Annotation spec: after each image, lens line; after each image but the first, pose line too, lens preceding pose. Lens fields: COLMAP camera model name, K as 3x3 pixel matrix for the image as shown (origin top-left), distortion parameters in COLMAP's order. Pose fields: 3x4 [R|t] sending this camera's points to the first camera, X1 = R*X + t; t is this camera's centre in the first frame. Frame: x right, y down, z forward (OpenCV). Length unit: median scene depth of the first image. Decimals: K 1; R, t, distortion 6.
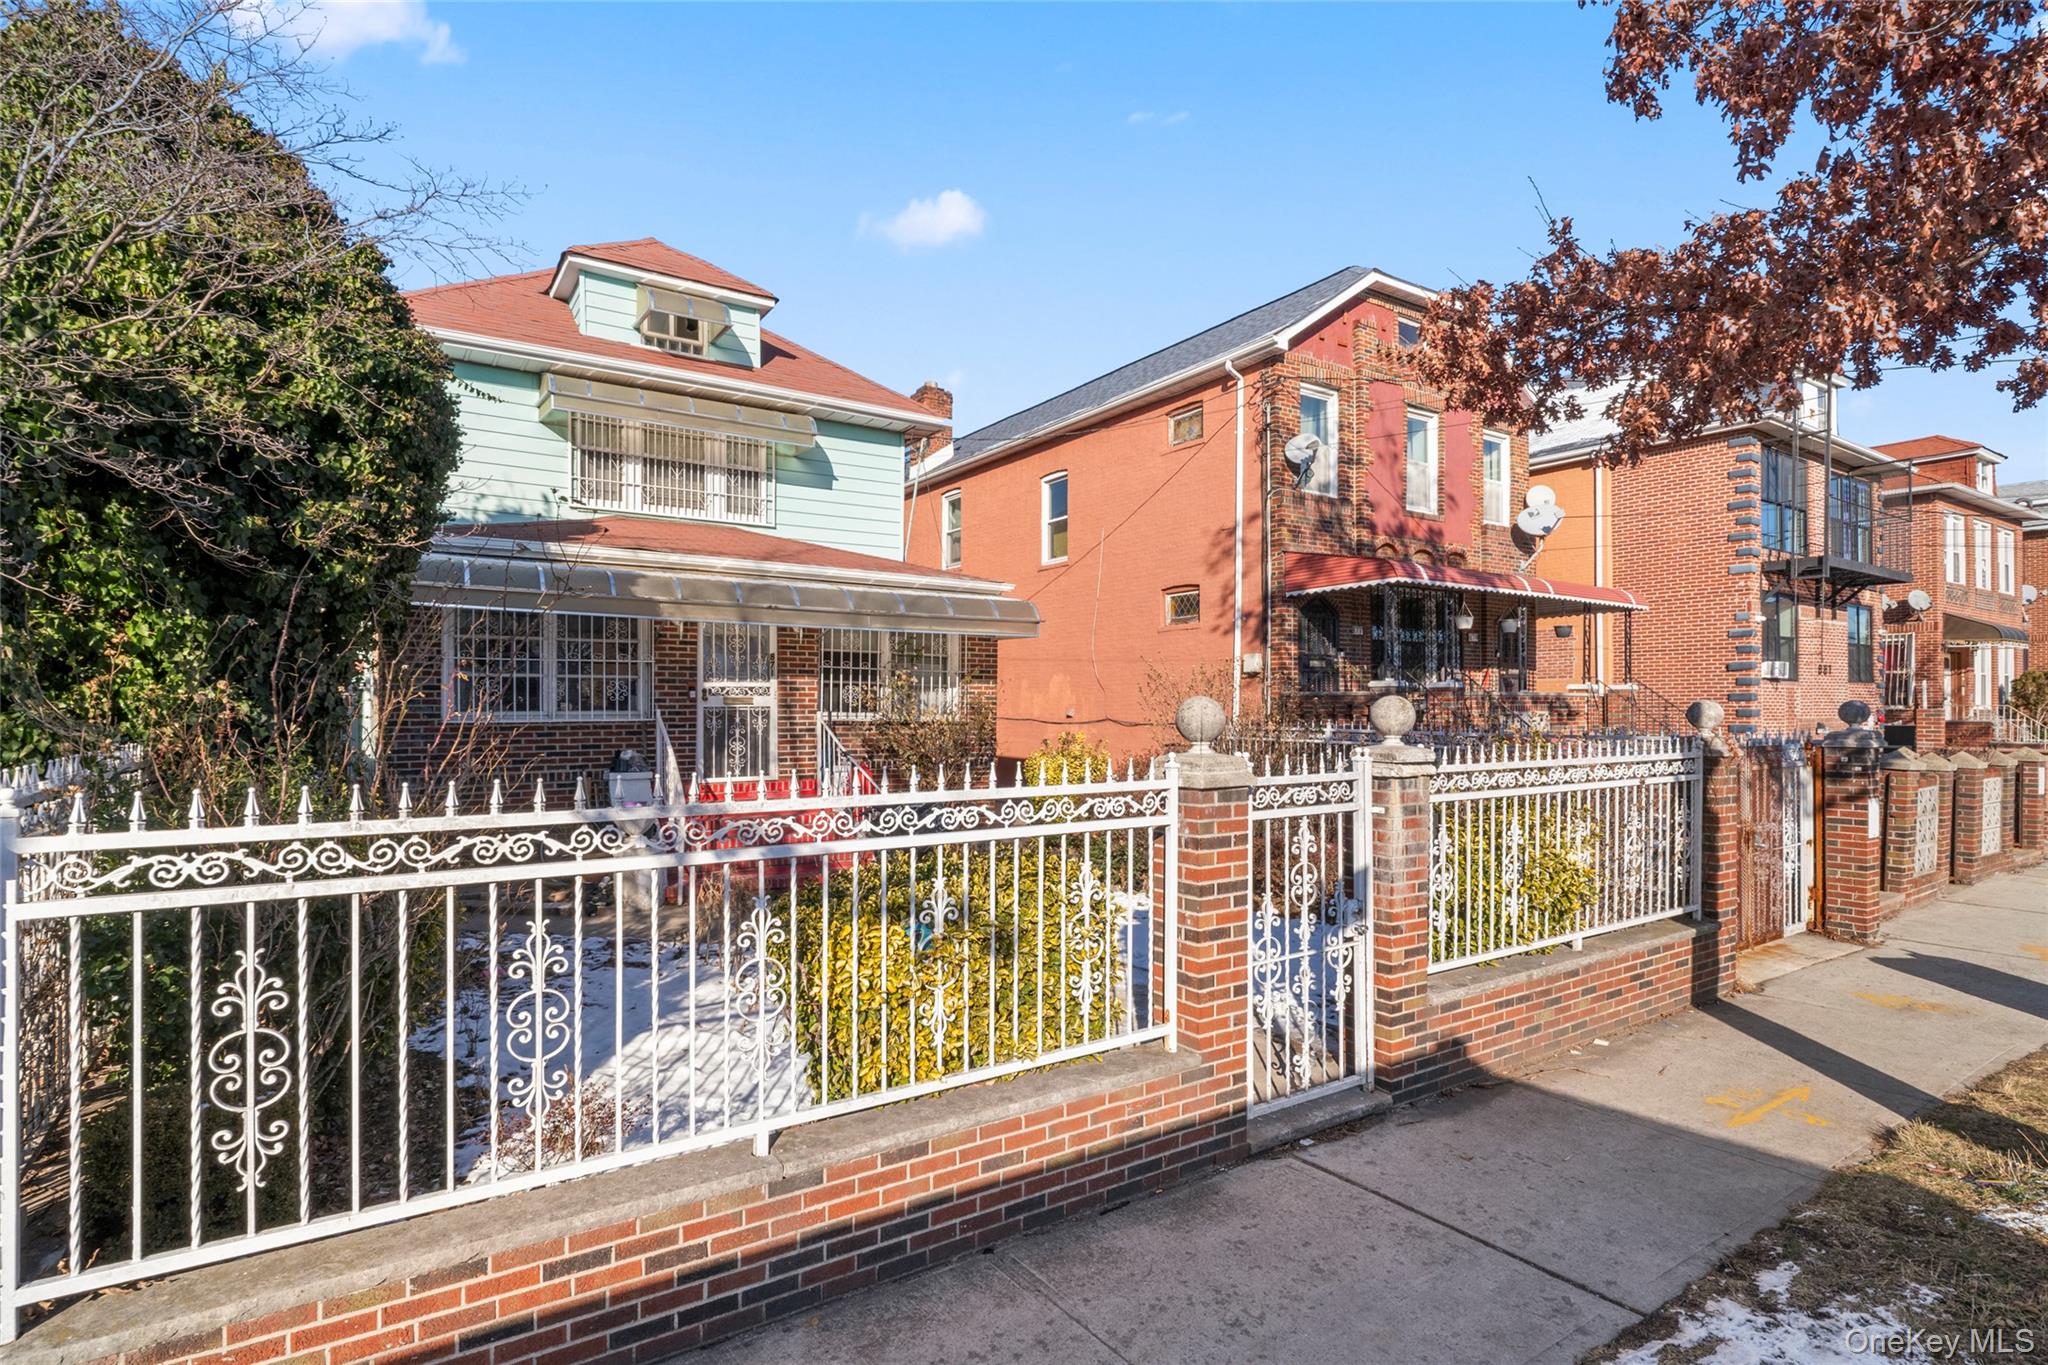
lens RADIAL K [[1039.1, 0, 1213.5], [0, 1039.1, 697.6], [0, 0, 1]] dist [0.001271, -0.000440]
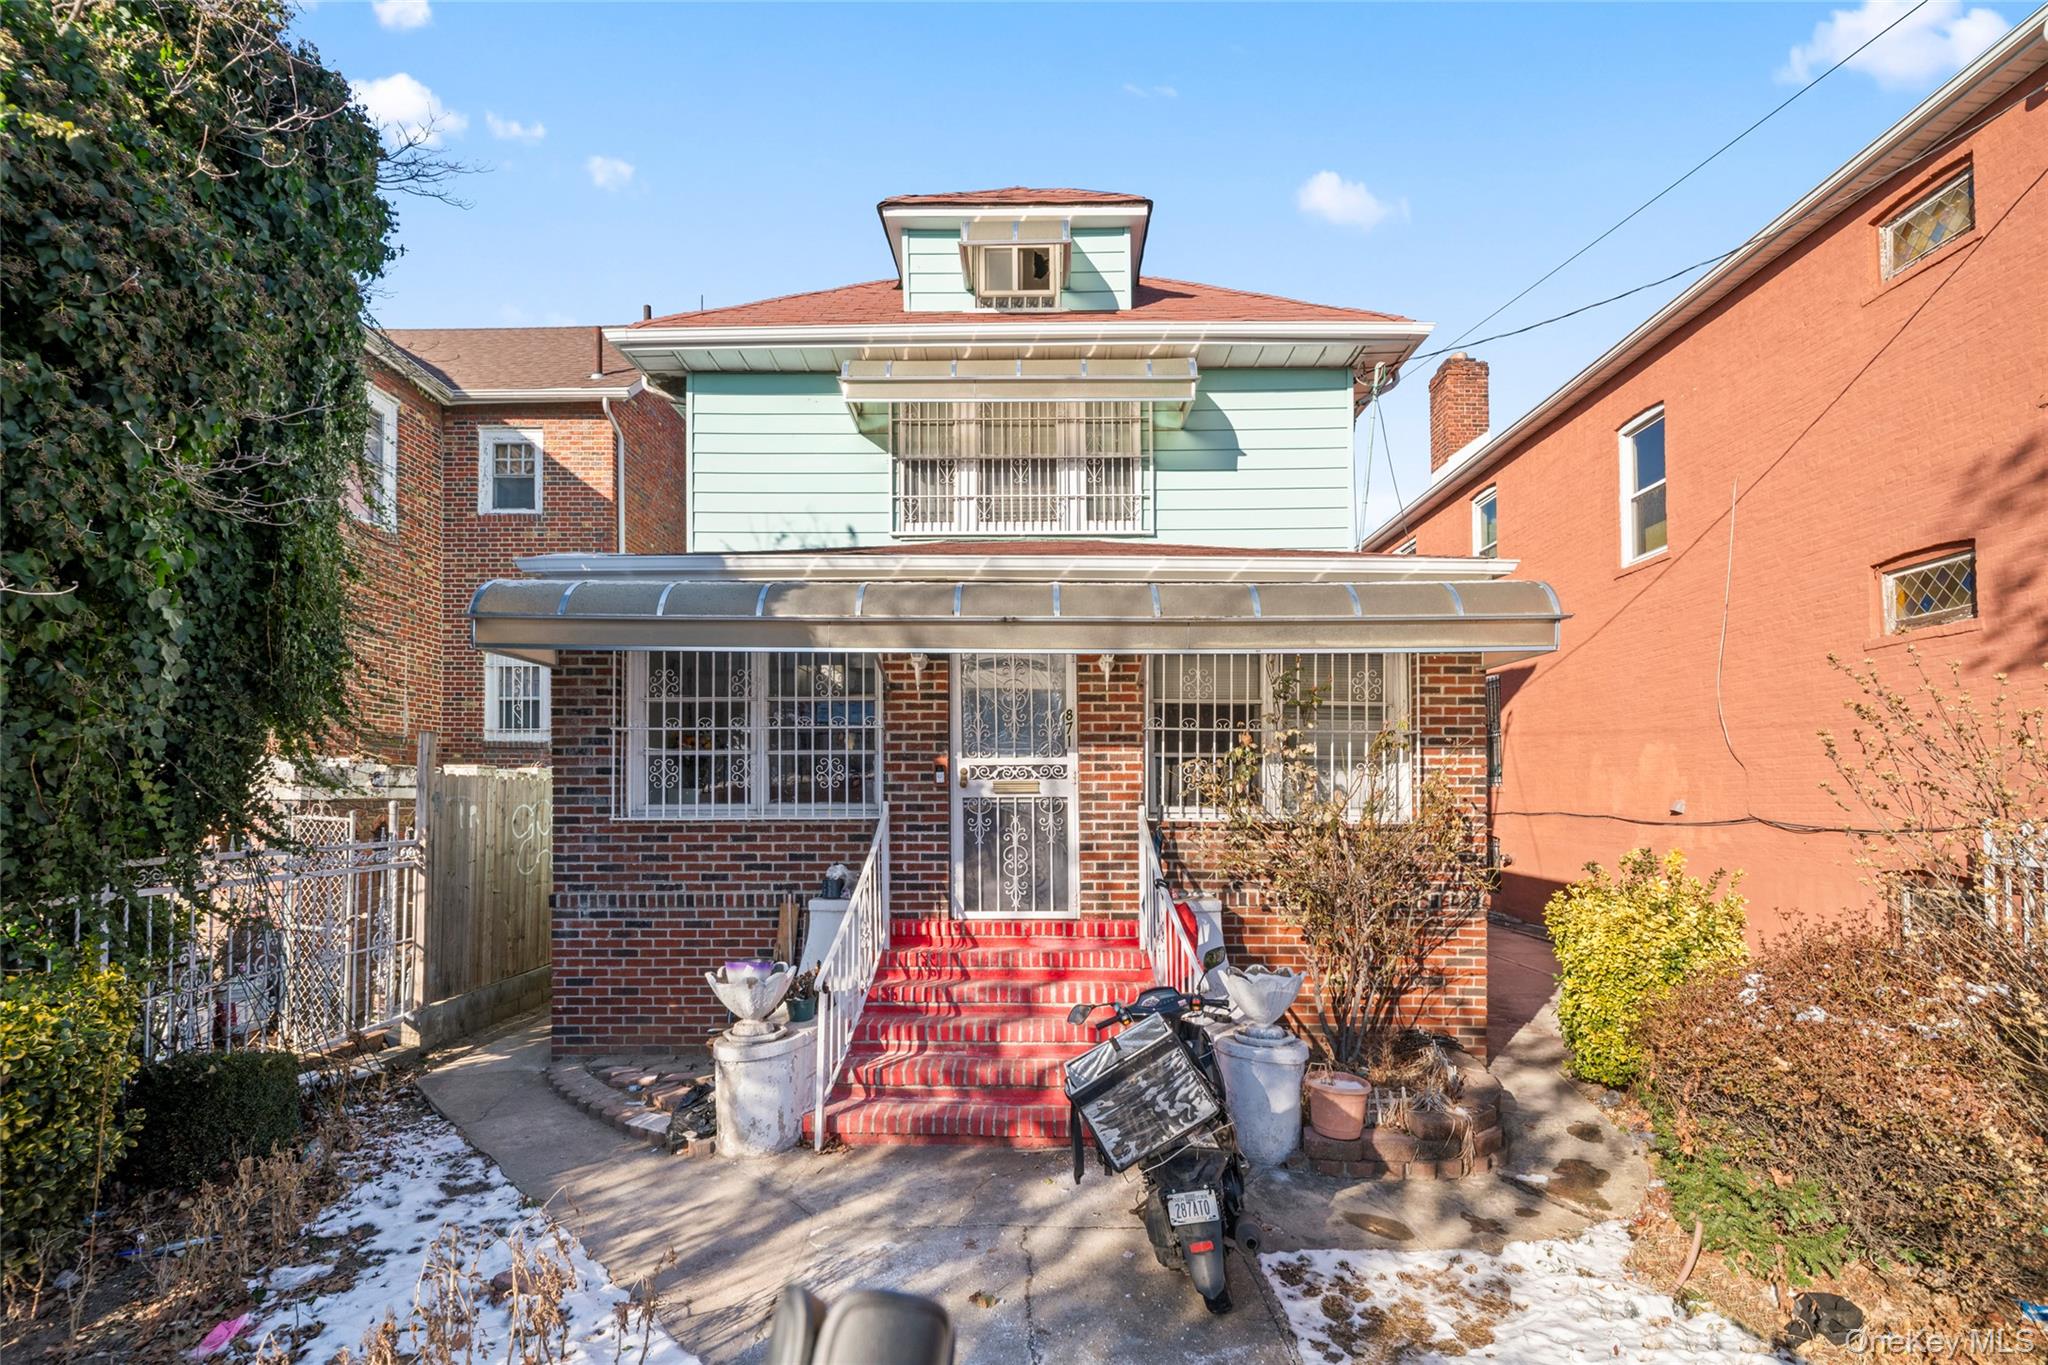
lens RADIAL K [[985.5, 0, 1072.7], [0, 985.5, 766.1], [0, 0, 1]] dist [-0.000987, -0.000883]
pose [[0.753500, -0.019123, -0.657169, -0.039719], [0.007076, 0.999755, -0.020979, 0.002352], [0.657410, 0.011158, 0.753451, 0.502934]]
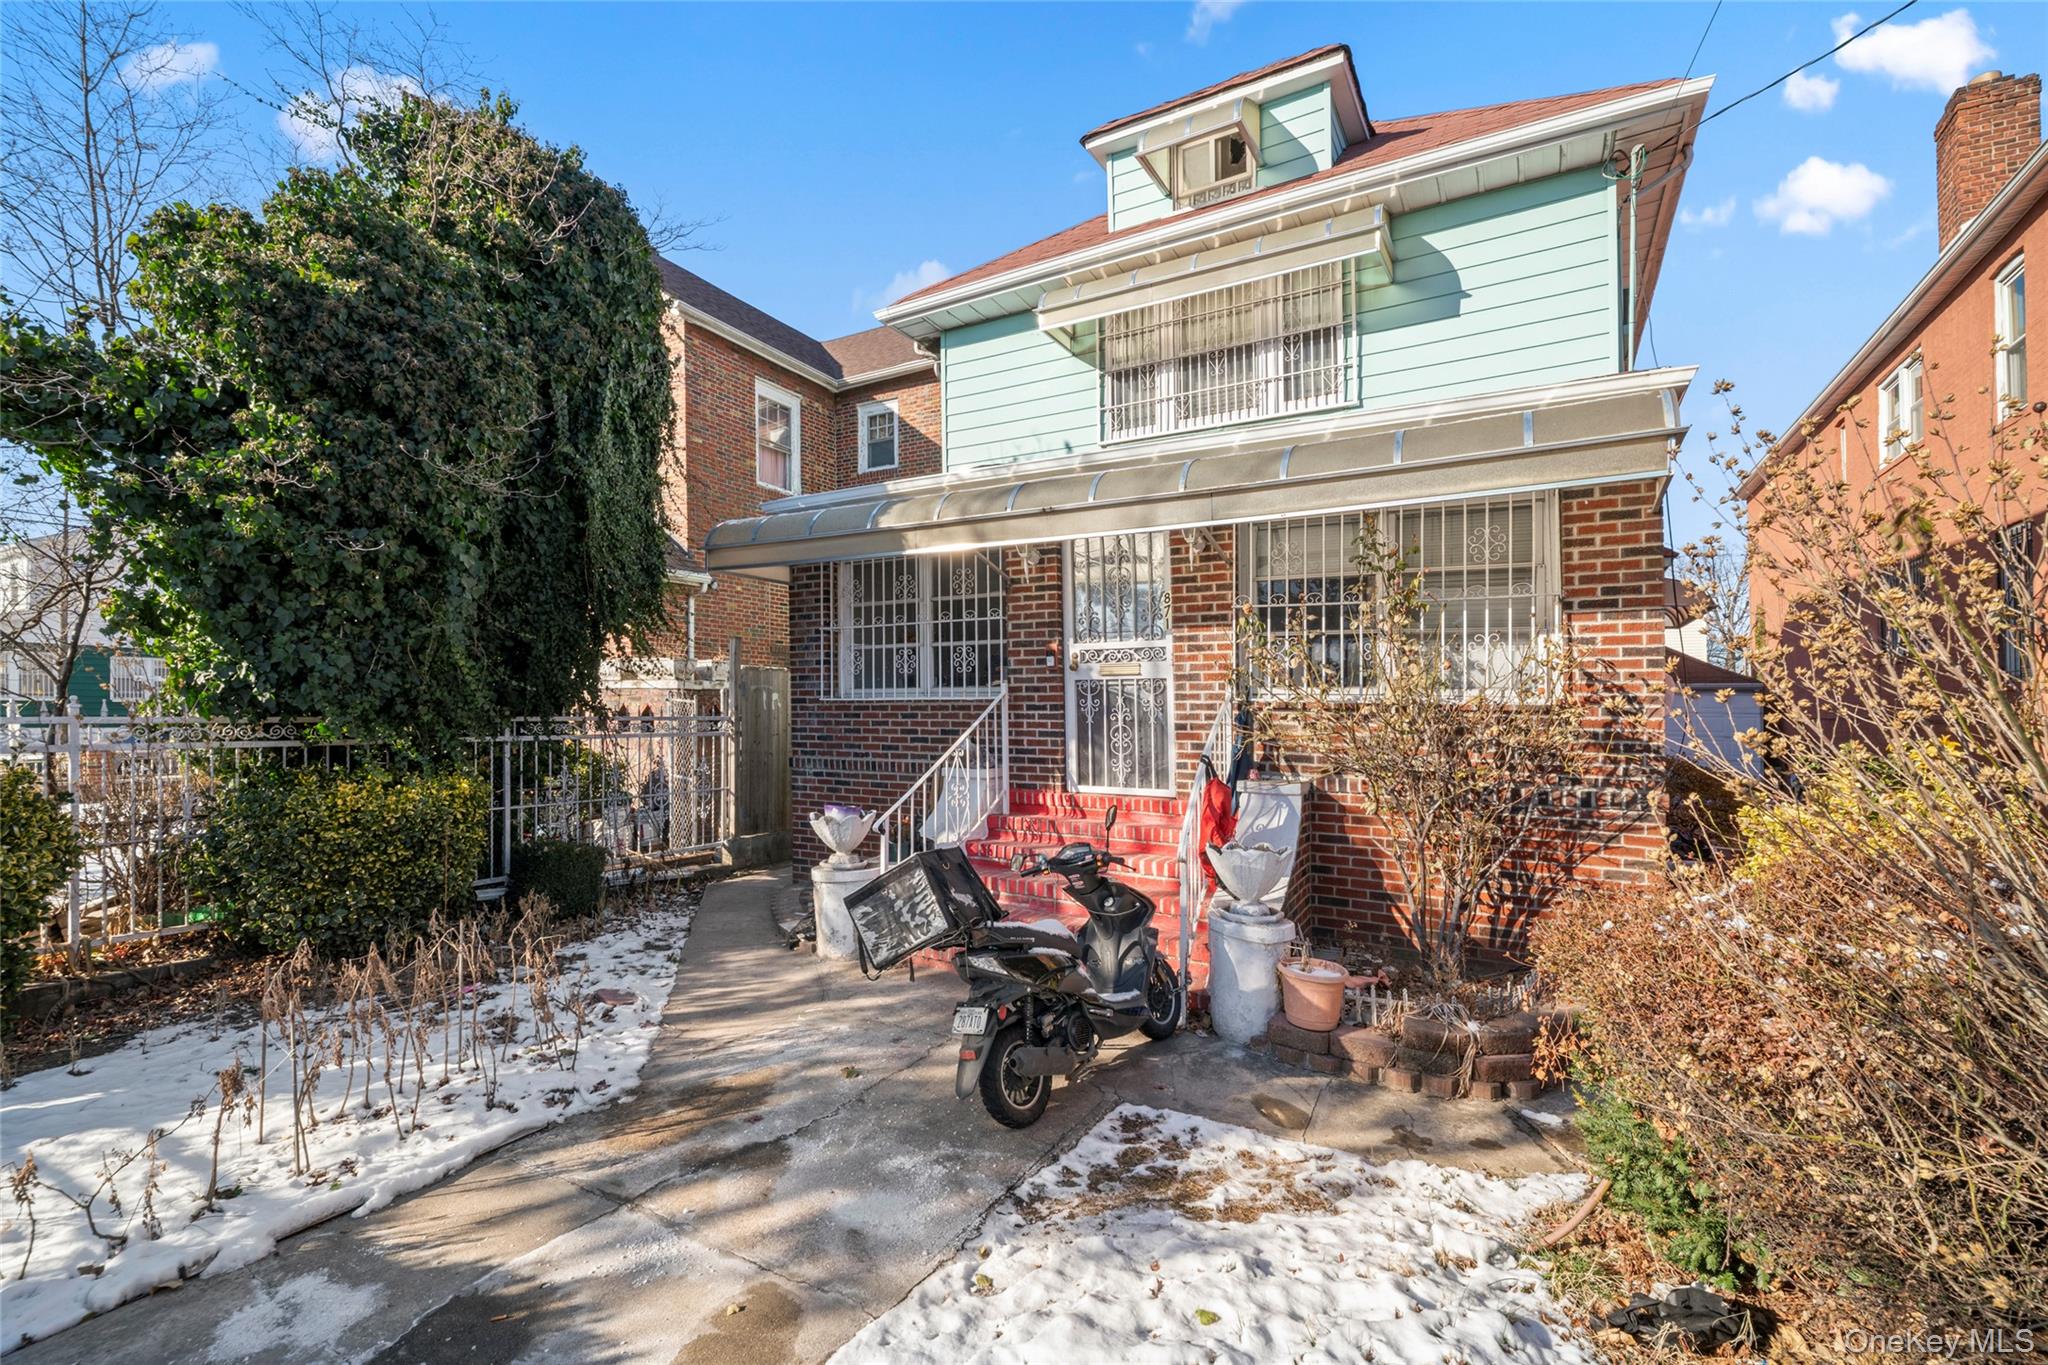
lens RADIAL K [[972.5, 0, 1007.3], [0, 972.5, 703.3], [0, 0, 1]] dist [-0.001753, -0.000836]
pose [[0.286729, -0.007208, -0.957985, 0.092560], [0.004926, 0.999970, -0.006050, 0.023521], [0.957999, -0.002984, 0.286756, 0.656972]]
